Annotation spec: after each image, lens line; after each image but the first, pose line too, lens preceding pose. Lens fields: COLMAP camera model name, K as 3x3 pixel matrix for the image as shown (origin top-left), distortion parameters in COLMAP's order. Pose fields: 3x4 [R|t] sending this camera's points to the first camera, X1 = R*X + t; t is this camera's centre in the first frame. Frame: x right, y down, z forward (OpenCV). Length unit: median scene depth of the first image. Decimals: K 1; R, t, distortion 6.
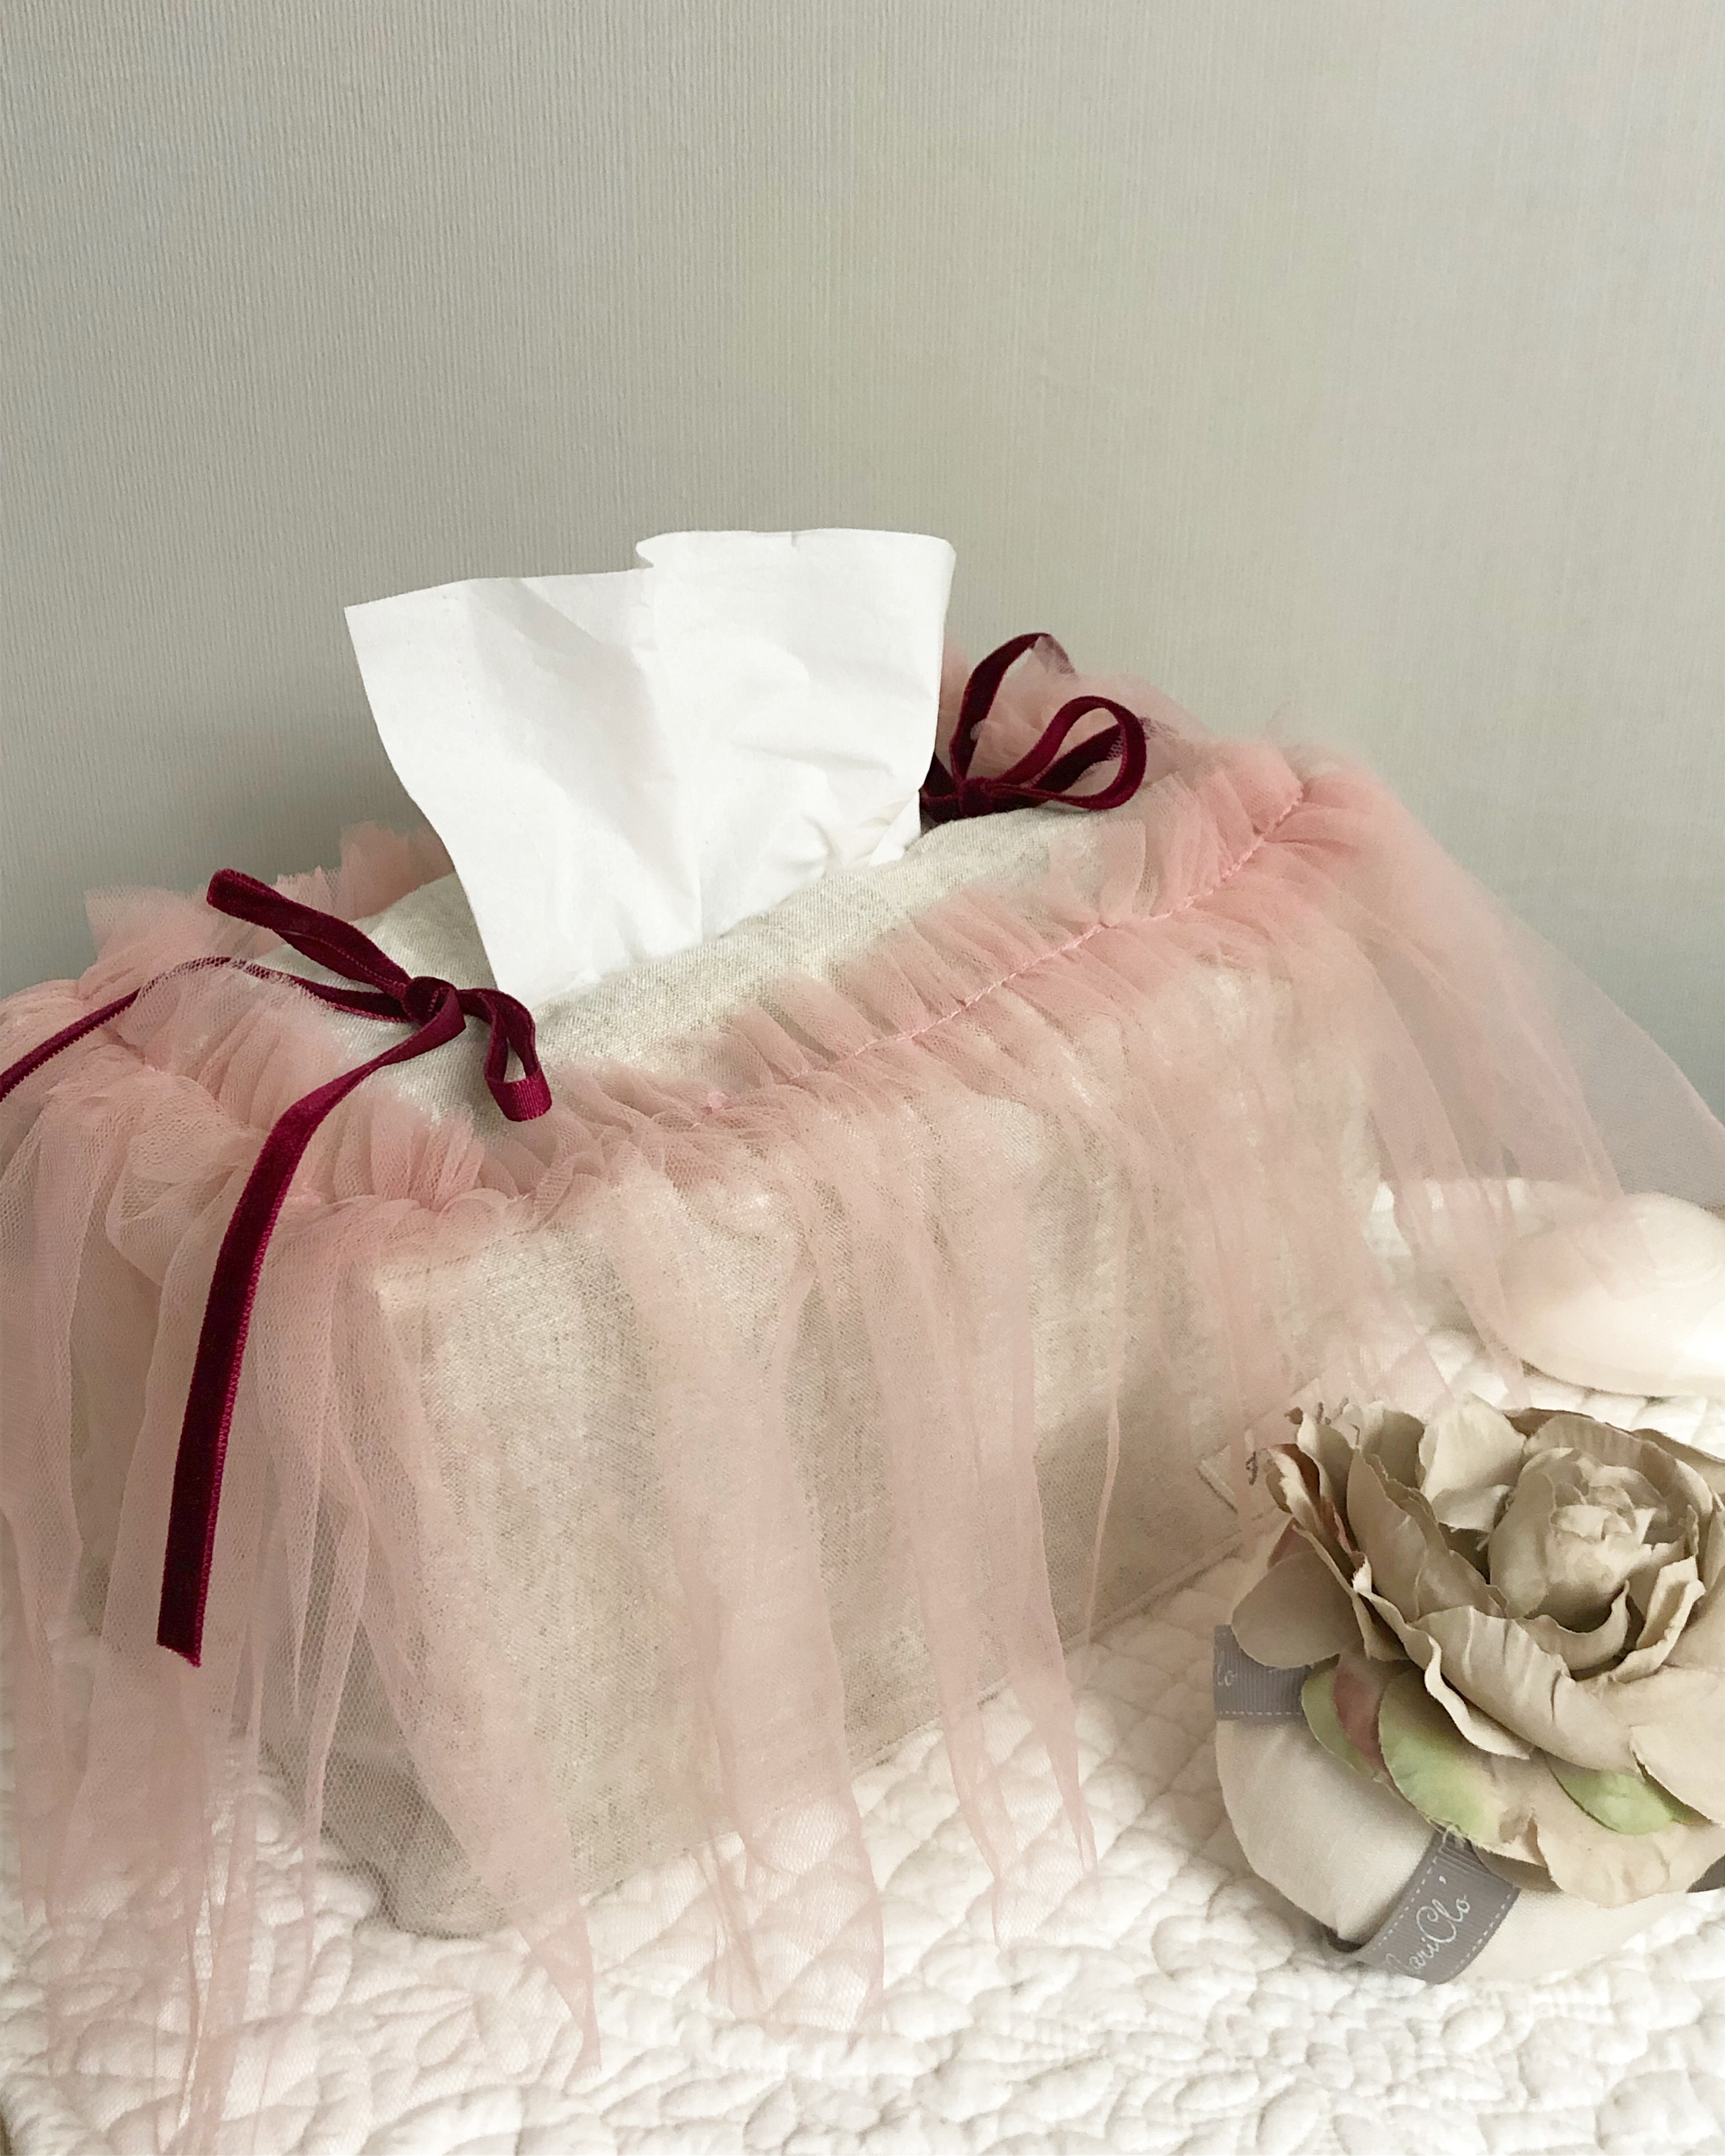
lens RADIAL K [[2604.9, 0, 858.2], [0, 2604.9, 987.4], [0, 0, 1]] dist [0.009374, -0.022961]
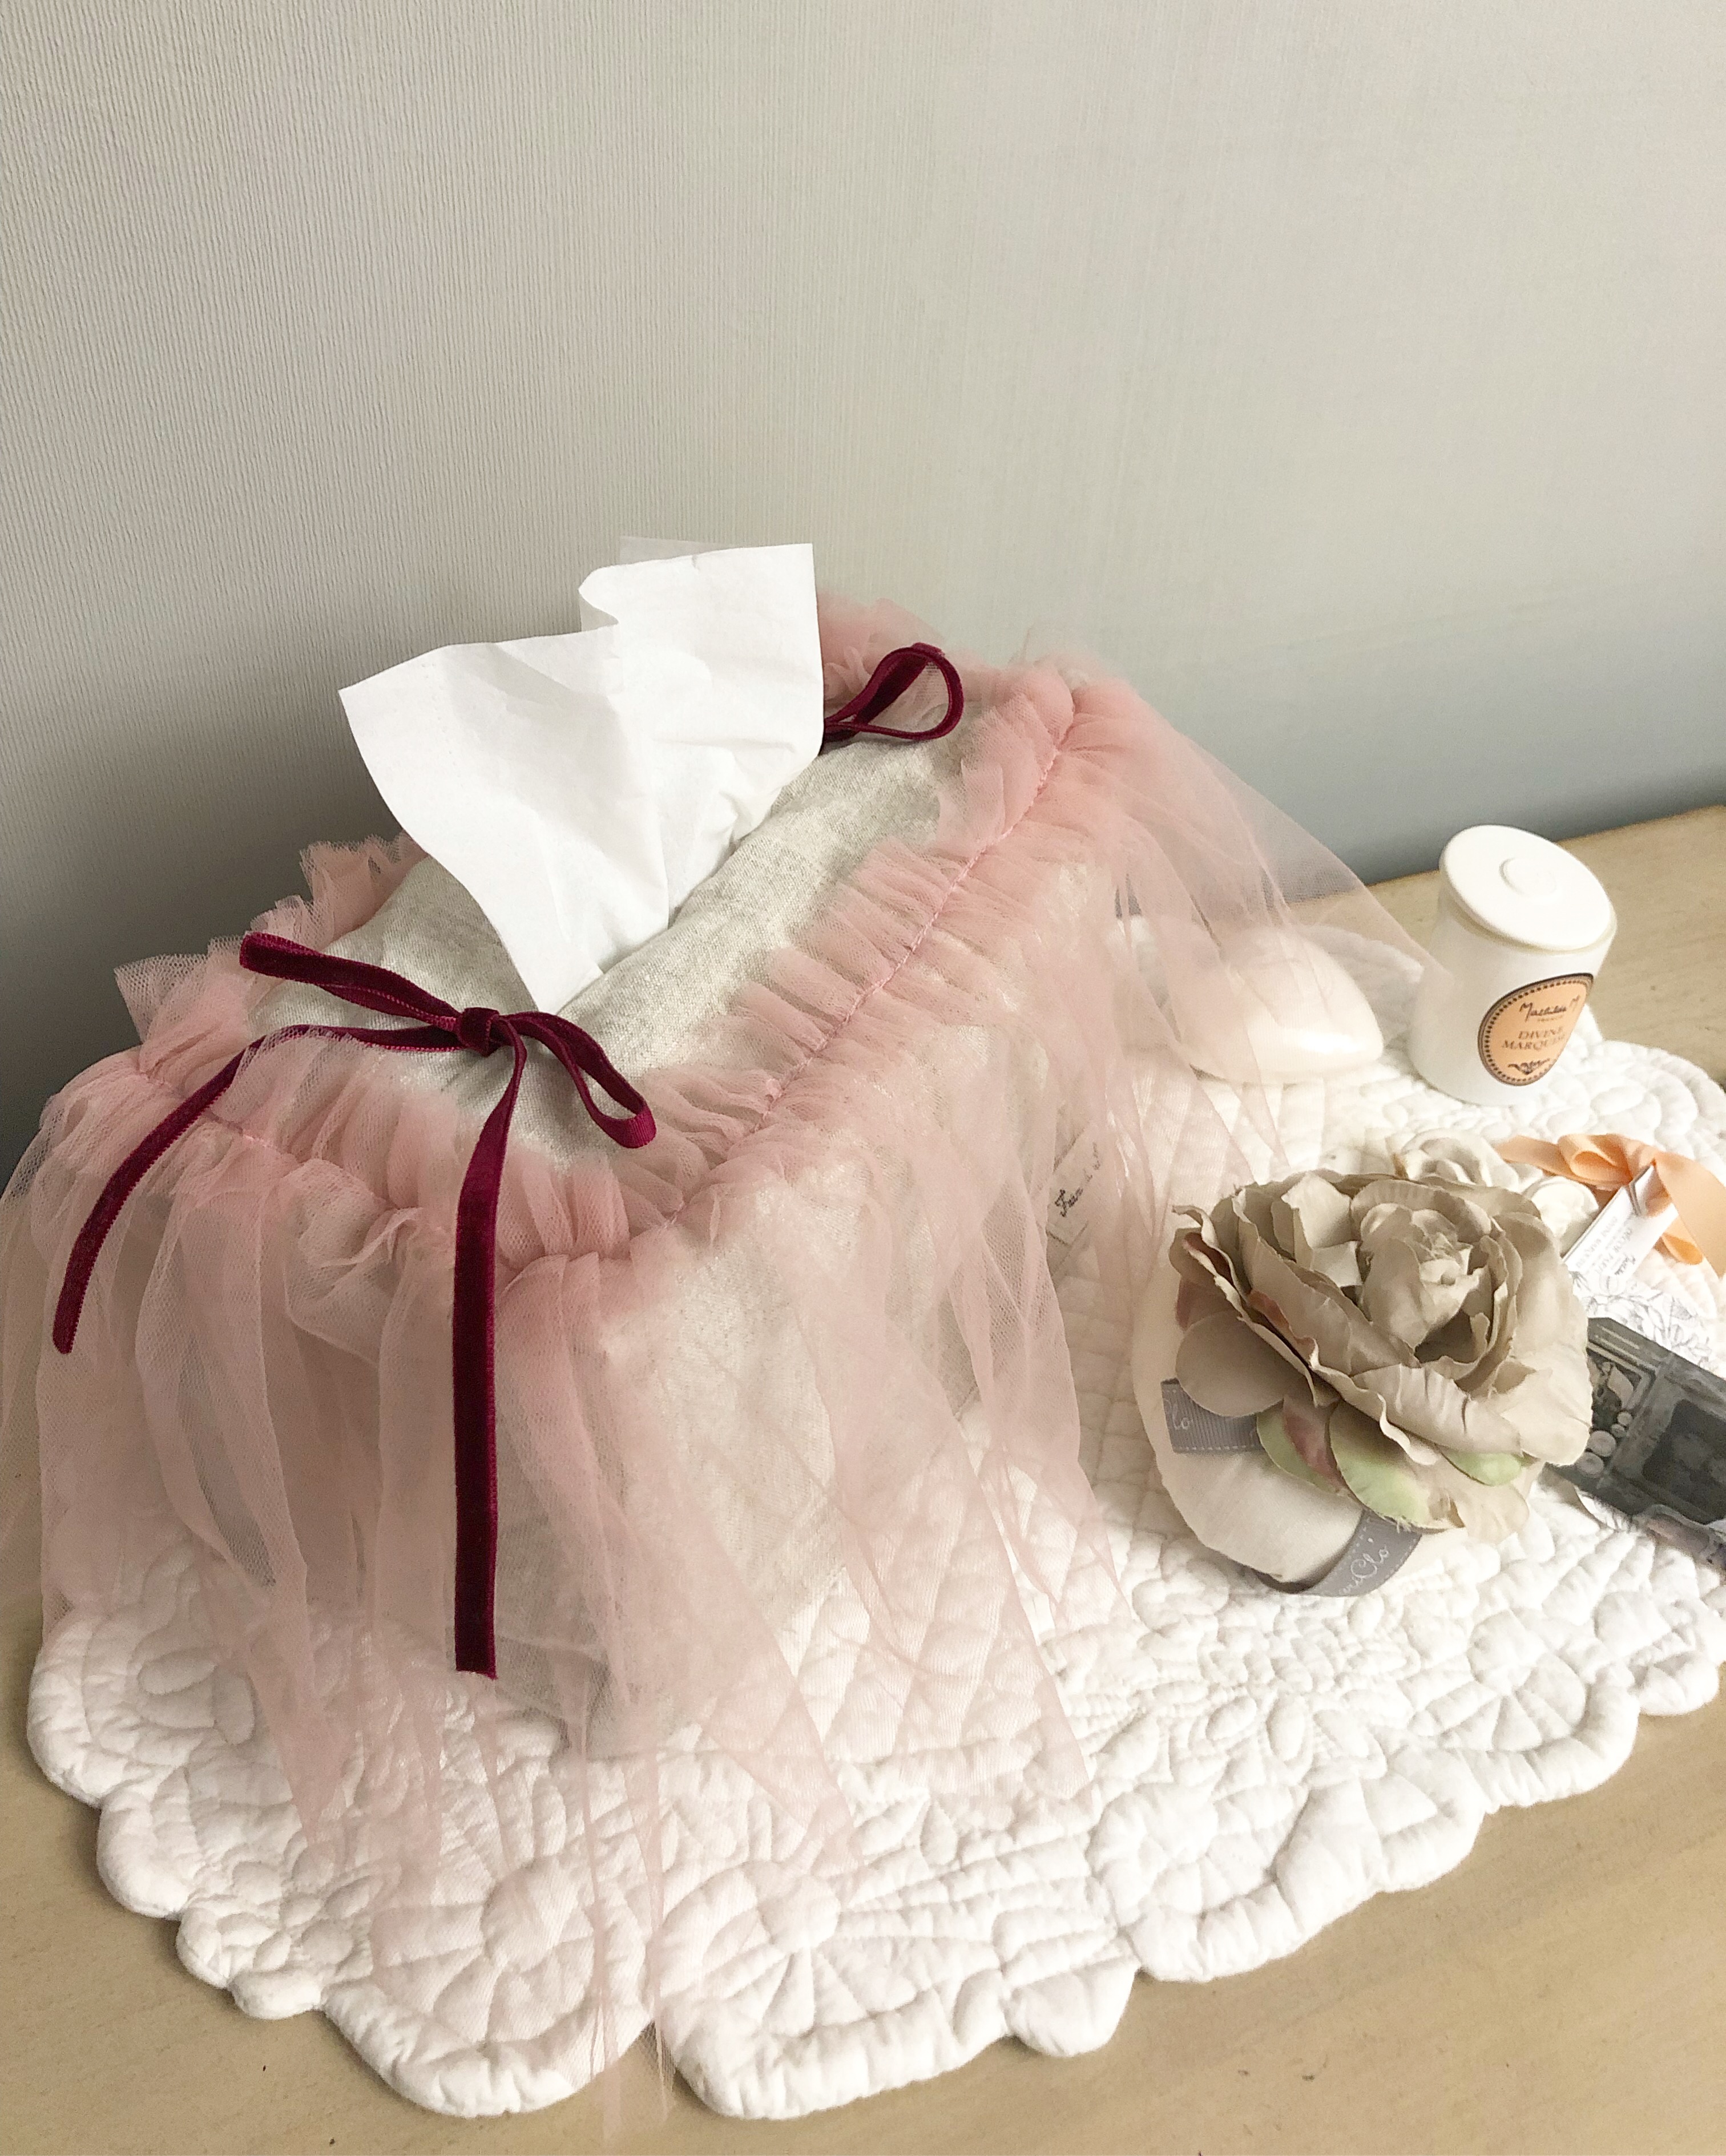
lens RADIAL K [[1889.6, 0, 862.1], [0, 1889.6, 995.1], [0, 0, 1]] dist [-0.000764, 0.005333]
pose [[0.945288, -0.175220, 0.275187, -0.242978], [0.116921, 0.969446, 0.215646, -0.176609], [-0.304564, -0.171673, 0.936893, 0.182217]]
